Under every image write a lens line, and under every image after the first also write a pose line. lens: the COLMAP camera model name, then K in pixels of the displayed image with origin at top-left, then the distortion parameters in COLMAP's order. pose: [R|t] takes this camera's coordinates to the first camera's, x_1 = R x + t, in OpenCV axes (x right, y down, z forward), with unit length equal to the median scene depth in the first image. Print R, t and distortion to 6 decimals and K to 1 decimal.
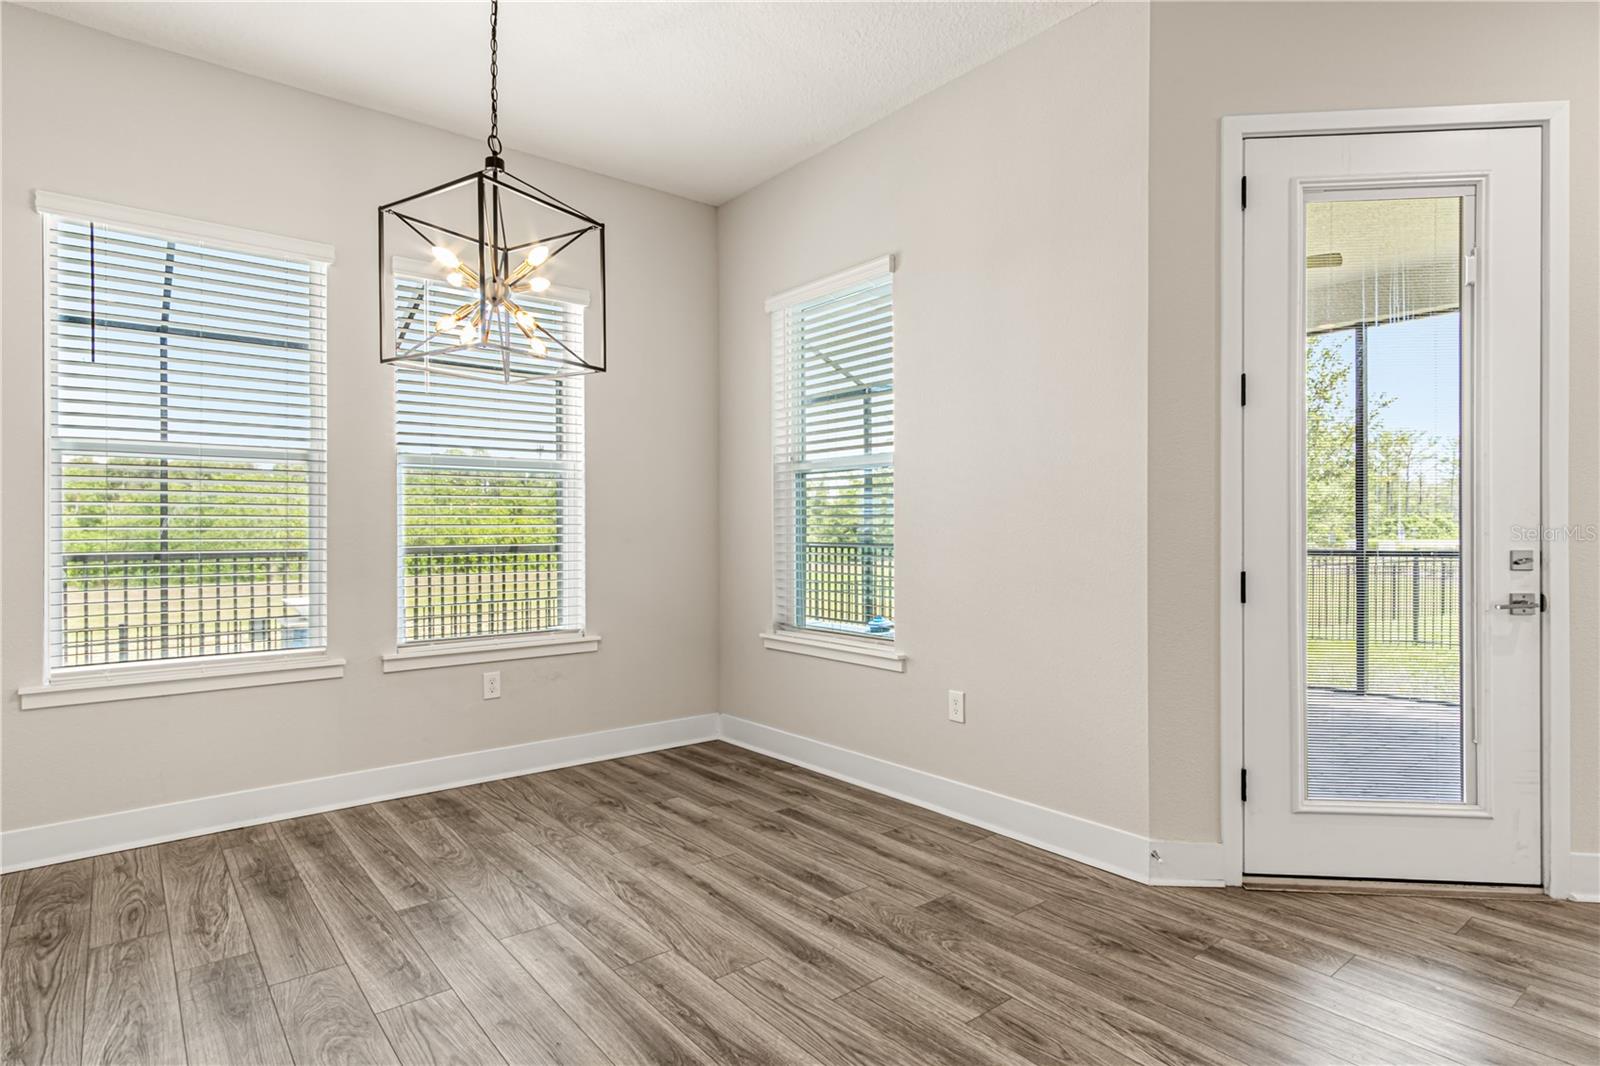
lens RADIAL K [[851.1, 0, 808.1], [0, 851.1, 528.4], [0, 0, 1]] dist [0.005609, 0.001284]
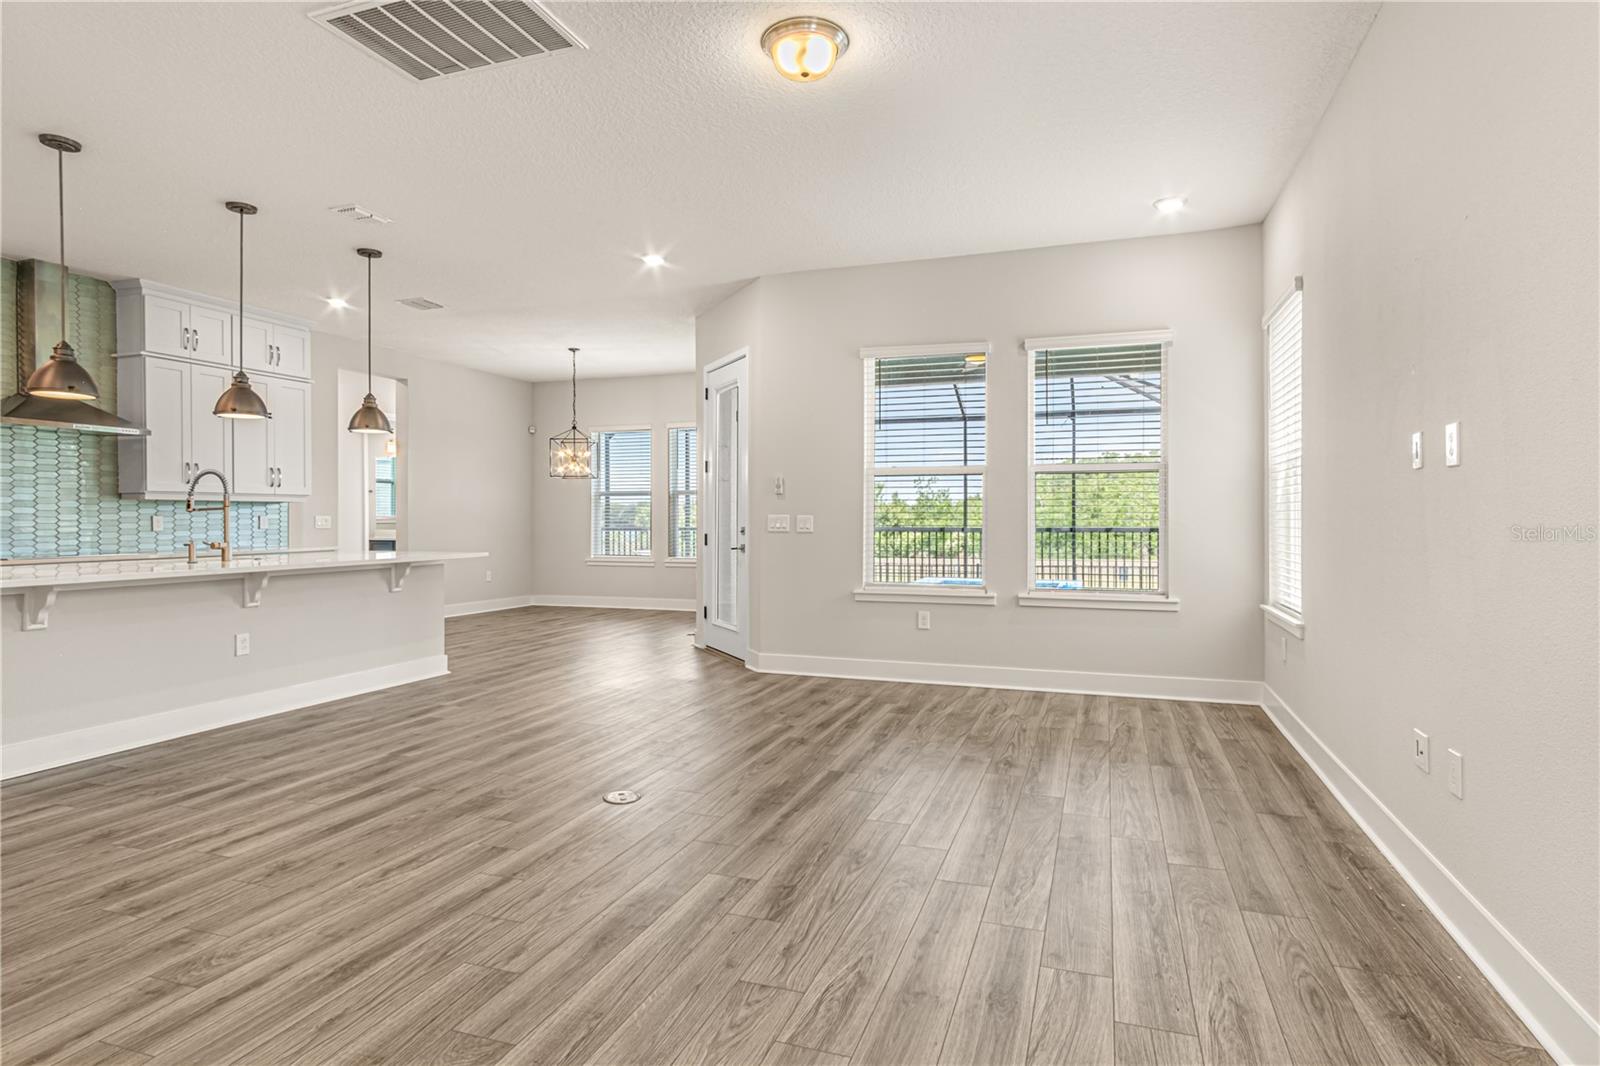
lens RADIAL K [[847.4, 0, 805.0], [0, 847.4, 527.4], [0, 0, 1]] dist [0.006540, 0.000996]
pose [[0.516133, 0.010943, -0.856438, 2.578332], [0.001338, 0.999907, 0.013583, -0.004844], [0.856507, -0.008156, 0.516071, -0.104097]]
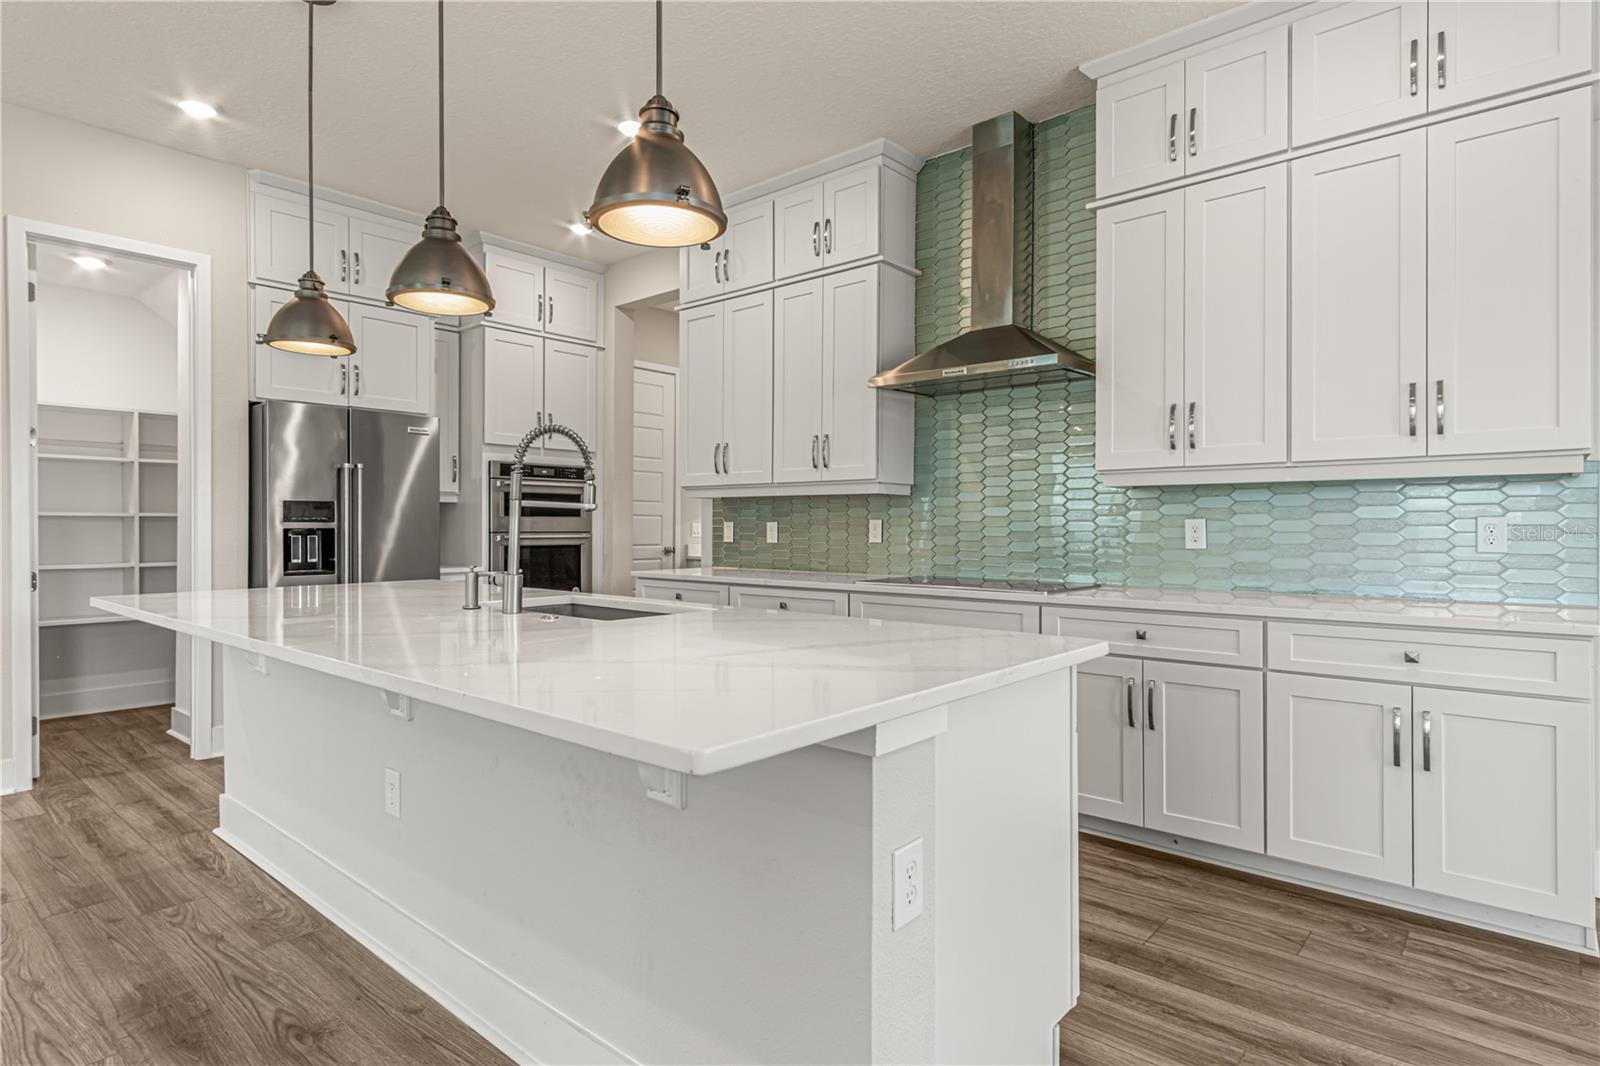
lens RADIAL K [[855.1, 0, 796.2], [0, 855.1, 516.7], [0, 0, 1]] dist [0.002763, 0.000752]
pose [[-0.986841, 0.000759, -0.161690, 0.548141], [0.001985, 0.999971, -0.007417, -0.003317], [0.161680, -0.007640, -0.986814, 0.581711]]
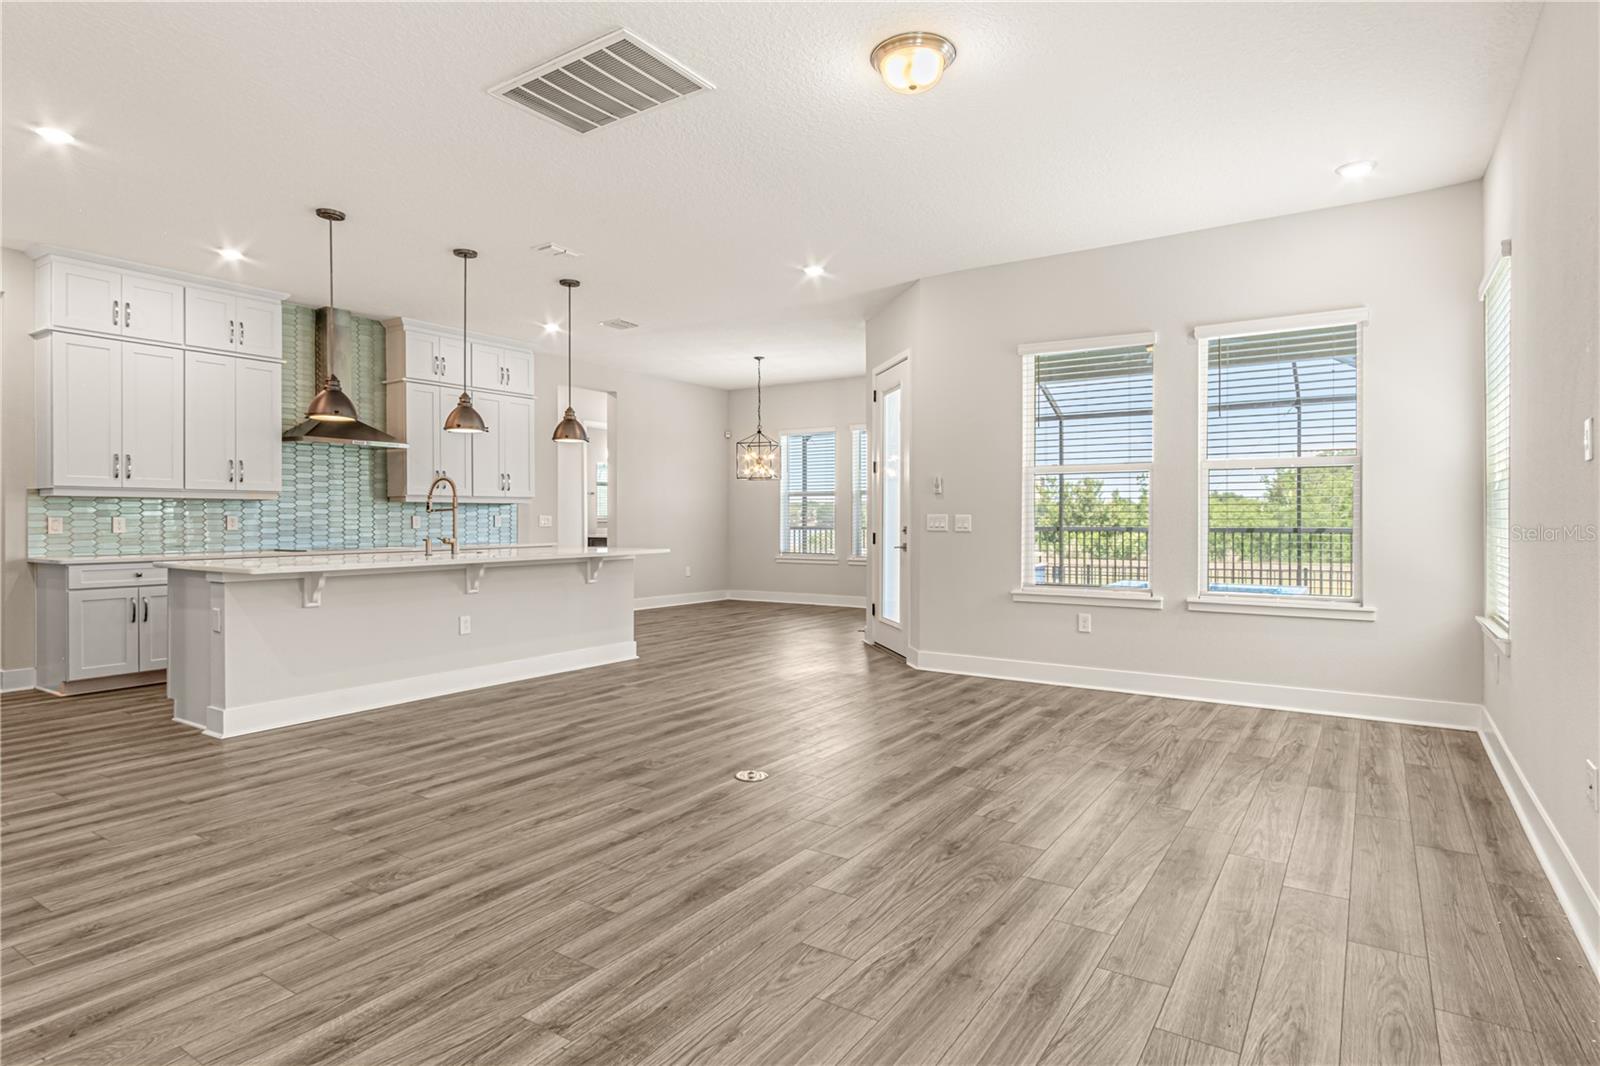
lens RADIAL K [[851.1, 0, 808.1], [0, 851.1, 528.4], [0, 0, 1]] dist [0.005609, 0.001284]
pose [[0.288193, 0.013781, -0.957473, 2.681036], [0.002153, 0.999885, 0.015039, -0.004932], [0.957570, -0.006396, 0.288130, -0.005932]]
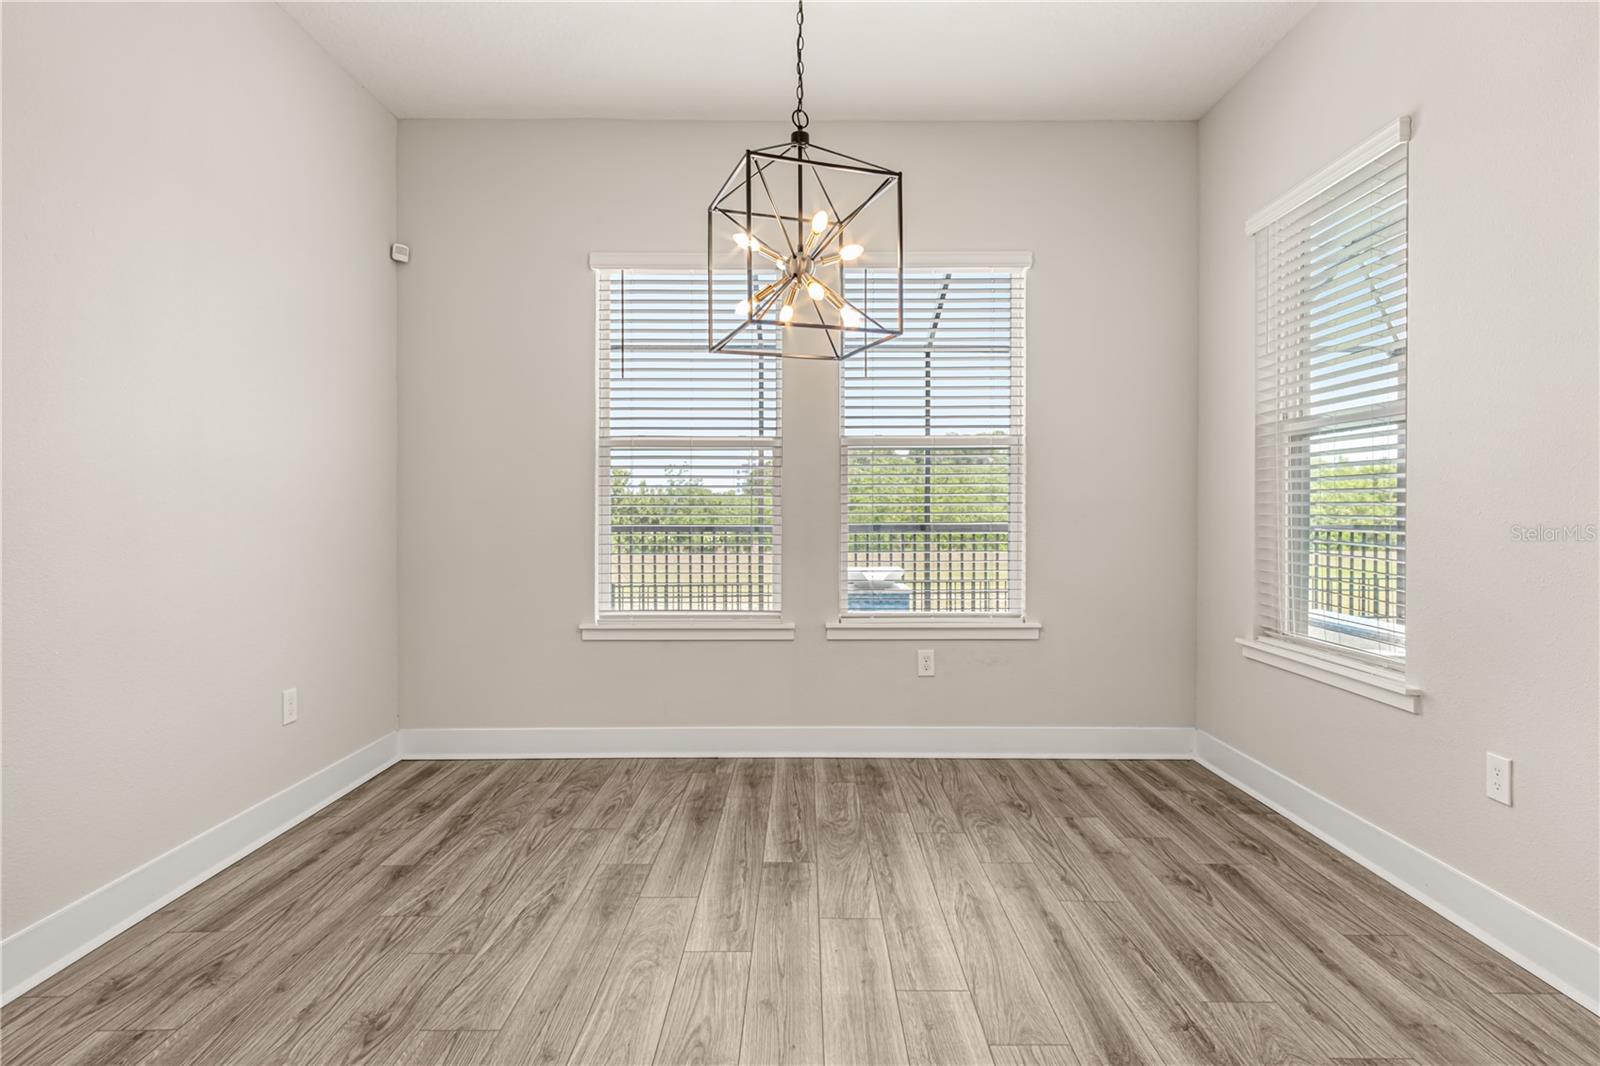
lens RADIAL K [[855.1, 0, 796.2], [0, 855.1, 516.7], [0, 0, 1]] dist [0.002763, 0.000752]
pose [[0.773002, 0.008213, -0.634350, 0.184174], [-0.001018, 0.999931, 0.011706, 0.000422], [0.634402, -0.008403, 0.772957, 0.157409]]
